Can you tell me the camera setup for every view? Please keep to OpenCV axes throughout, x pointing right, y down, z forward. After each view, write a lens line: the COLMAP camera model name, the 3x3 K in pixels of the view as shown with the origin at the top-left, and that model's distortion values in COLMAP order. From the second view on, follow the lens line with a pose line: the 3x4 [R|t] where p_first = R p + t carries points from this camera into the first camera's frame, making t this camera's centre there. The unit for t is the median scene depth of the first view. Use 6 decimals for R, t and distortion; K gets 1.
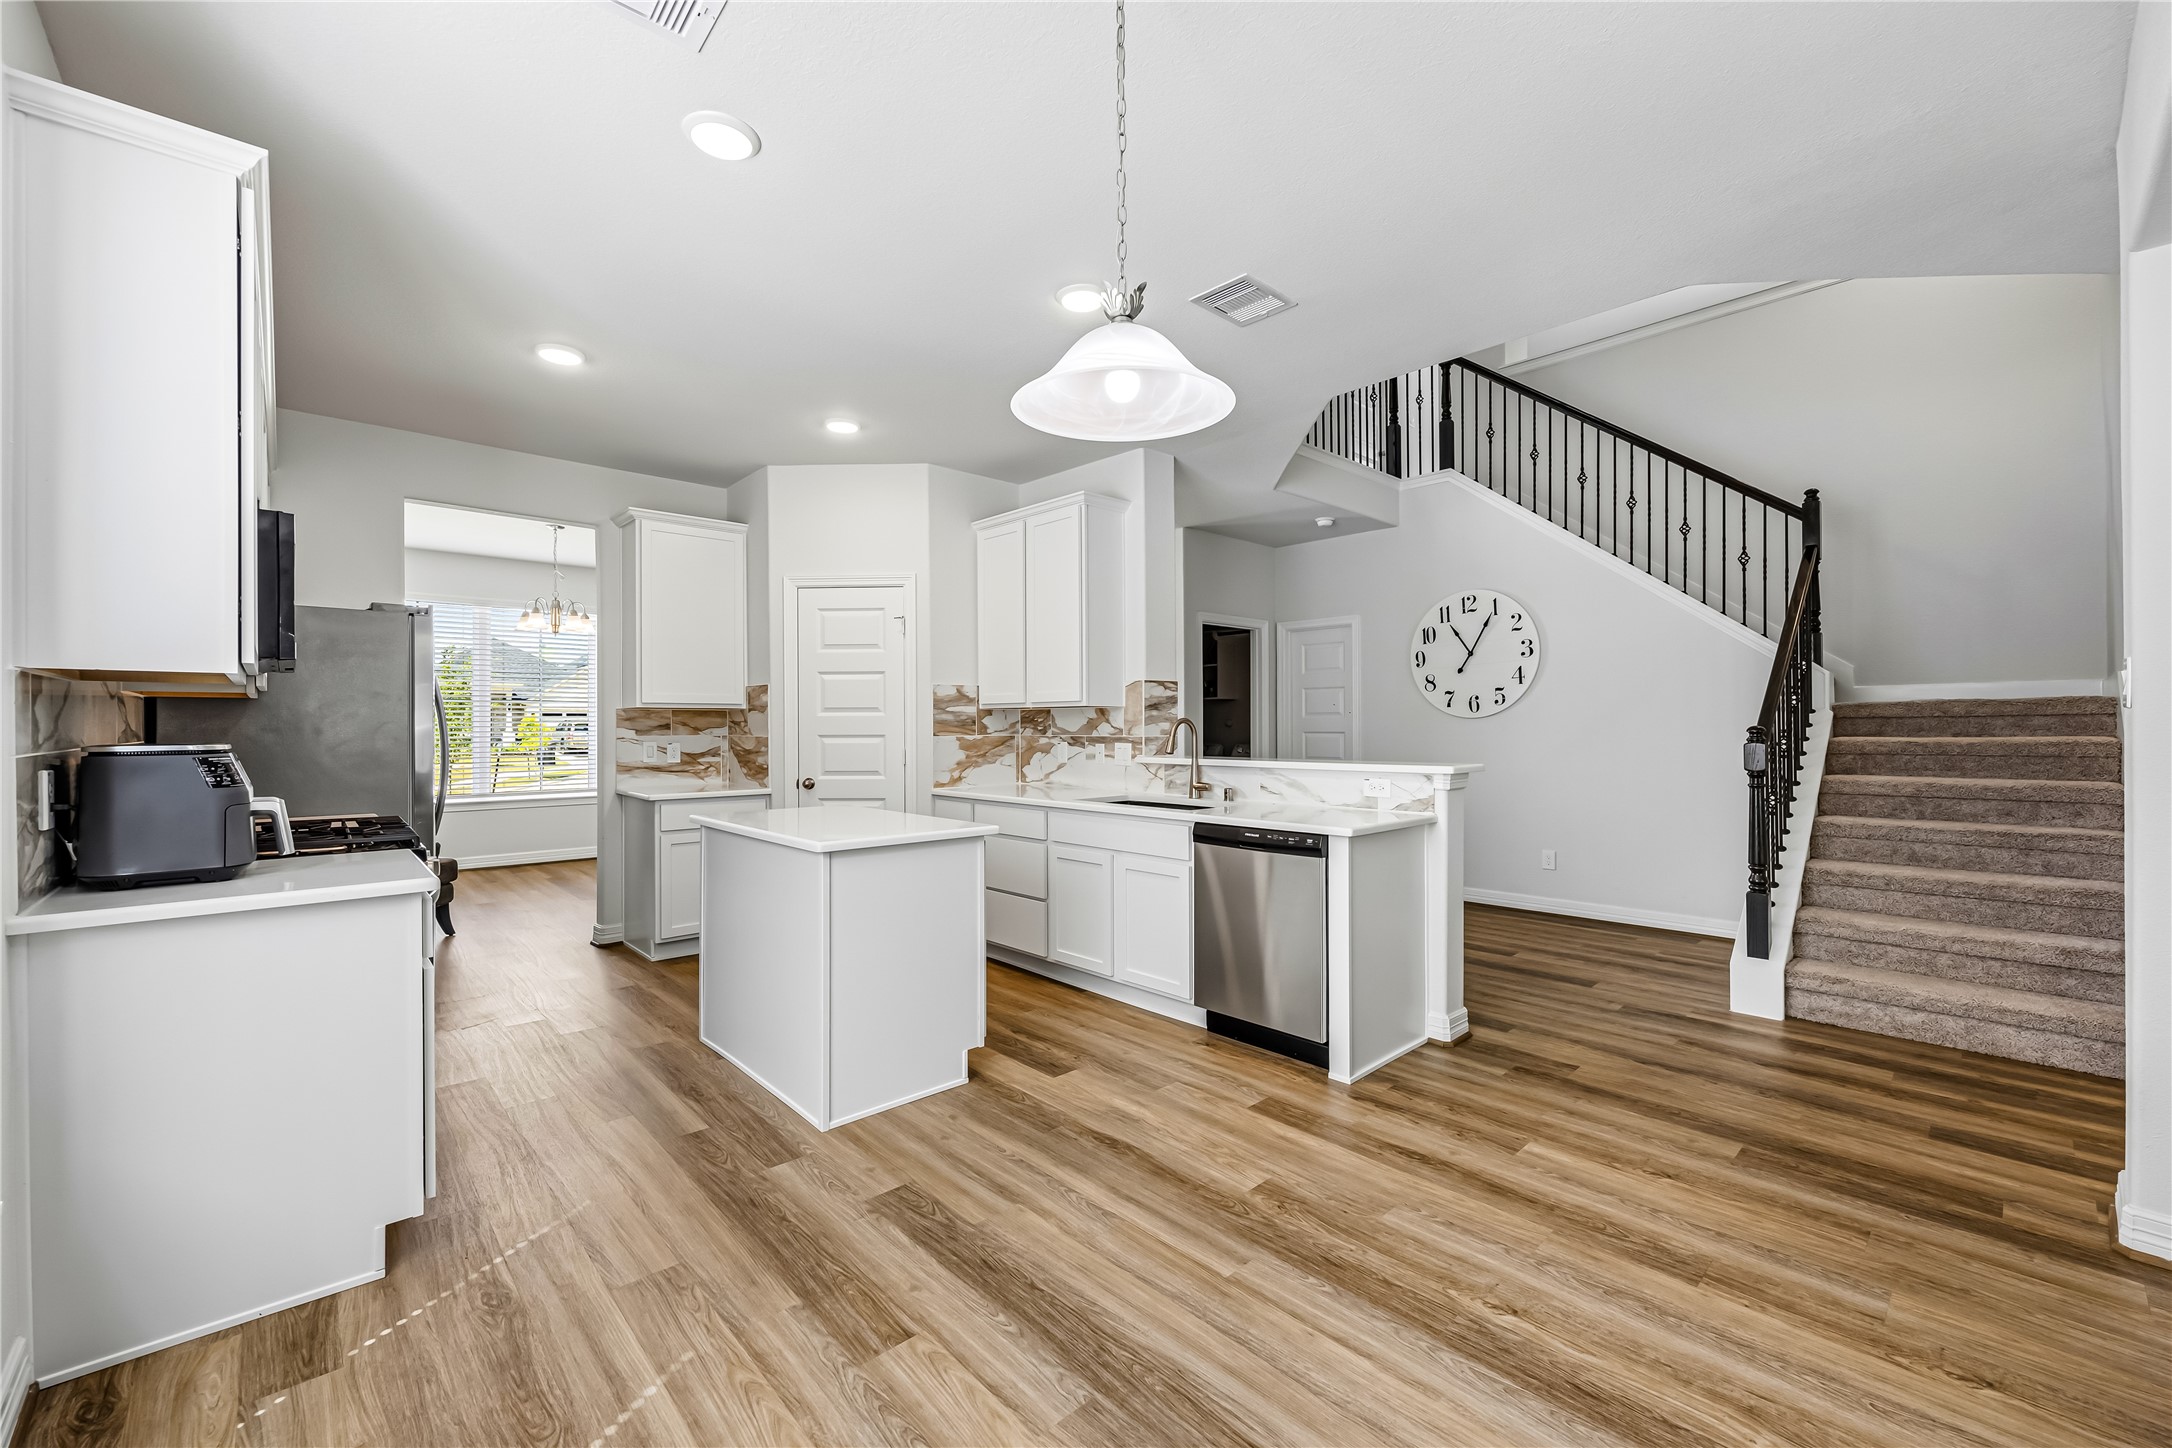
lens RADIAL K [[871.6, 0, 1086.0], [0, 871.6, 724.0], [0, 0, 1]] dist [0.001611, 0.000126]
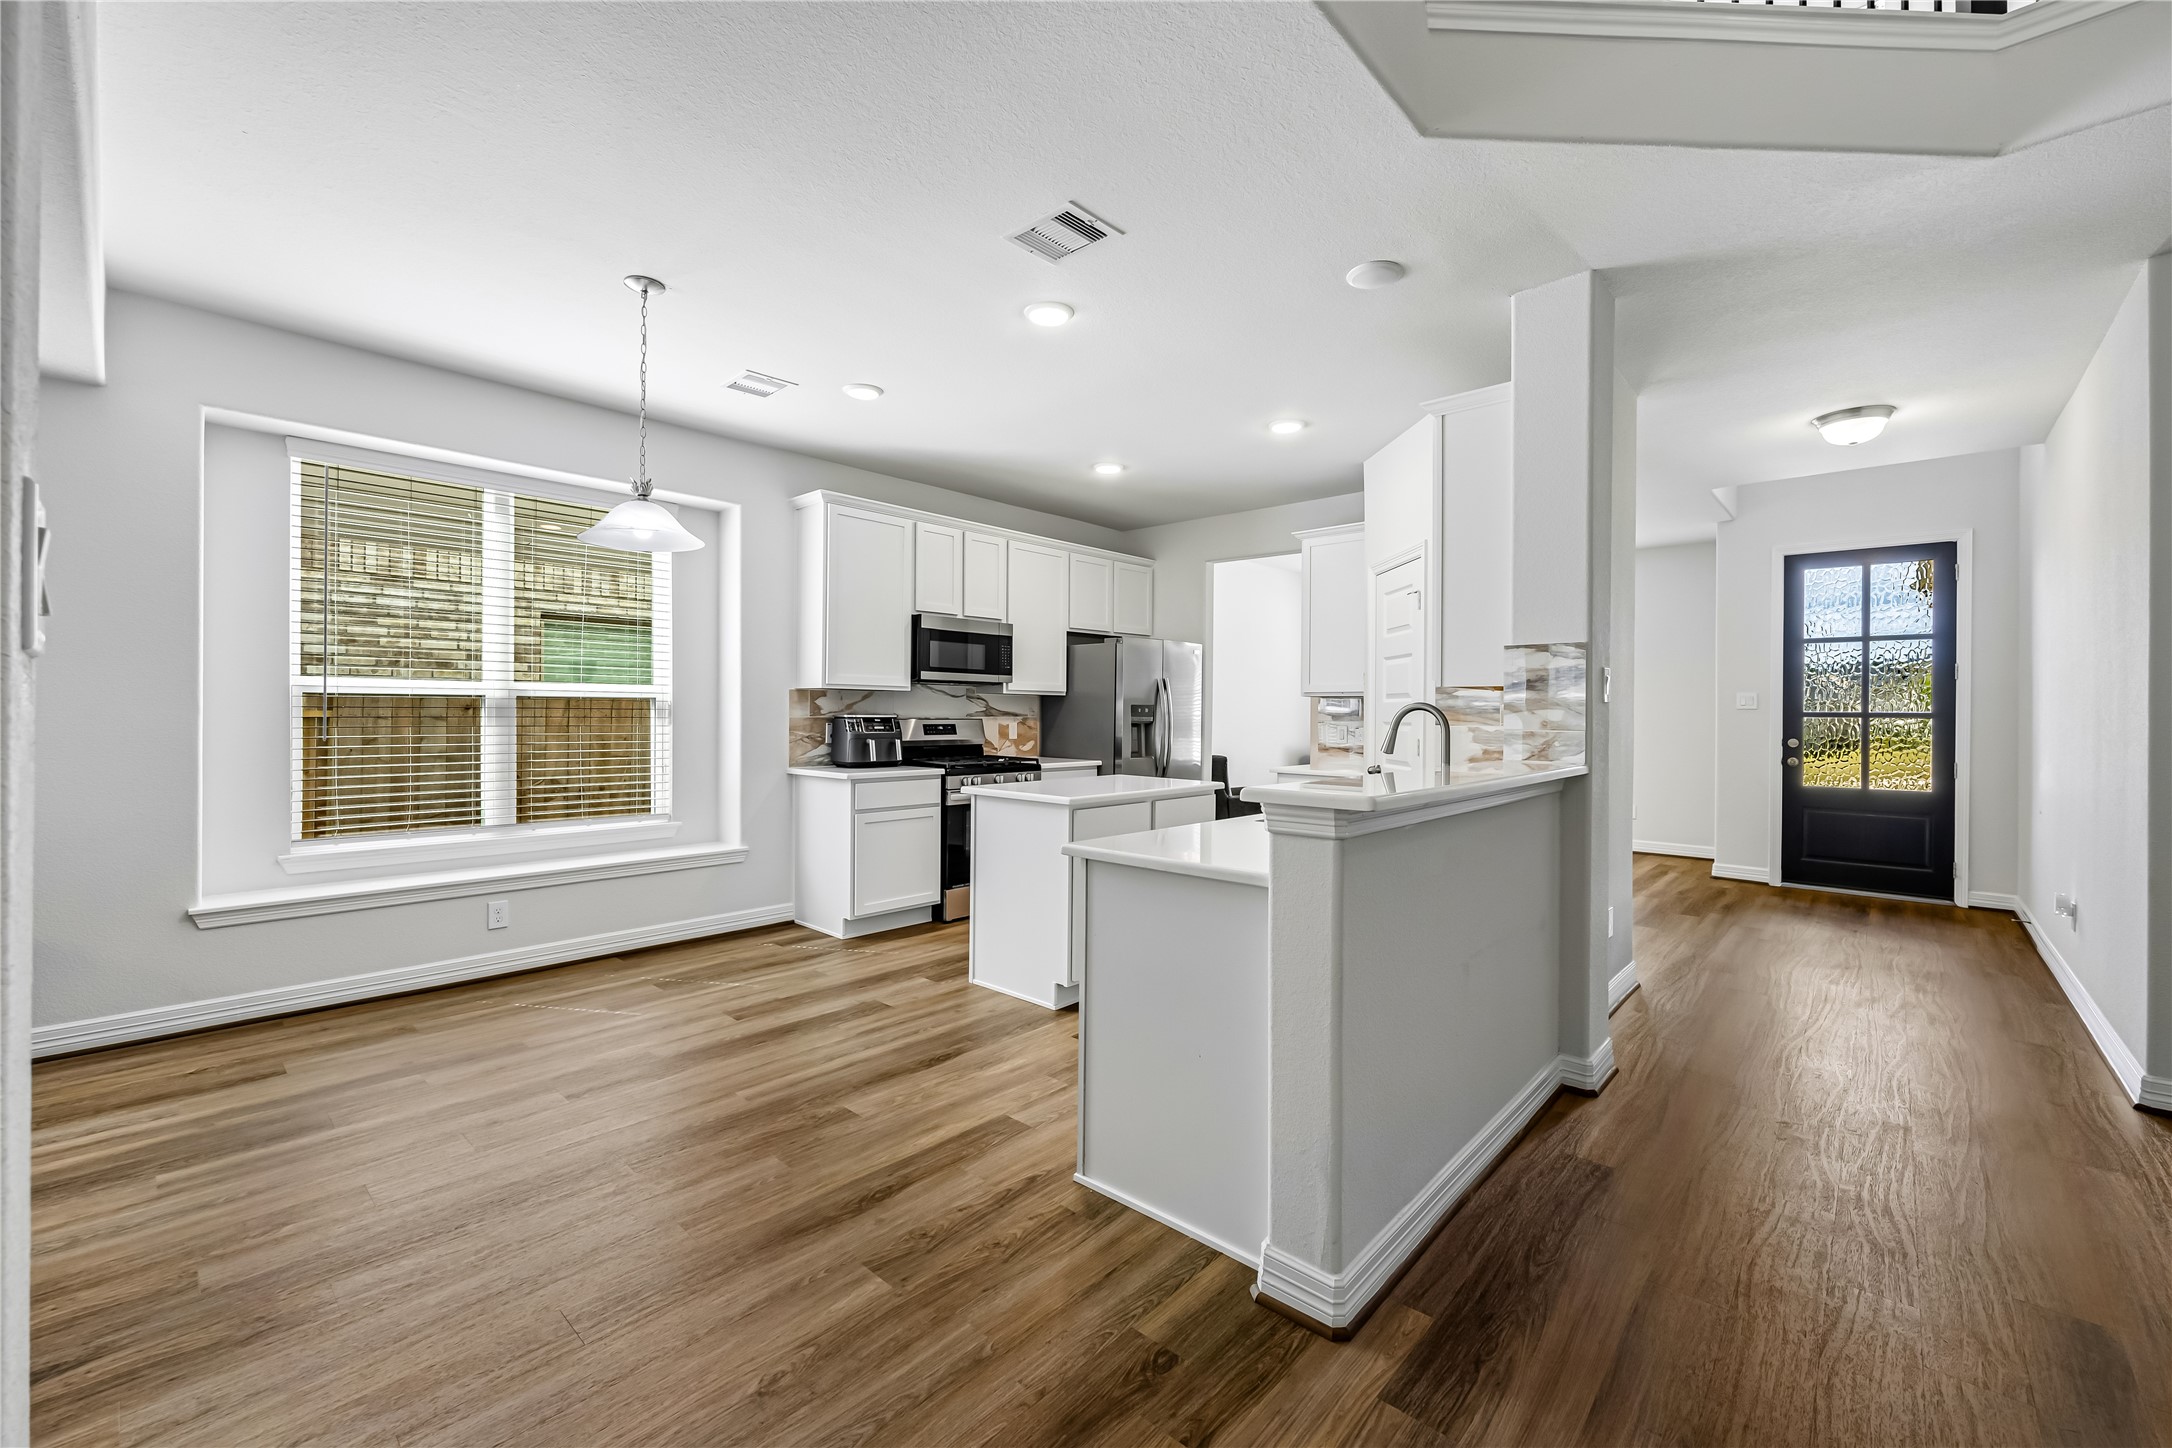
lens RADIAL K [[880.7, 0, 1086.0], [0, 880.7, 724.0], [0, 0, 1]] dist [-0.001377, -0.000096]
pose [[0.079418, 0.015572, -0.996720, 1.274138], [-0.004337, 0.999874, 0.015276, 0.000962], [0.996832, 0.003109, 0.079476, 1.130221]]
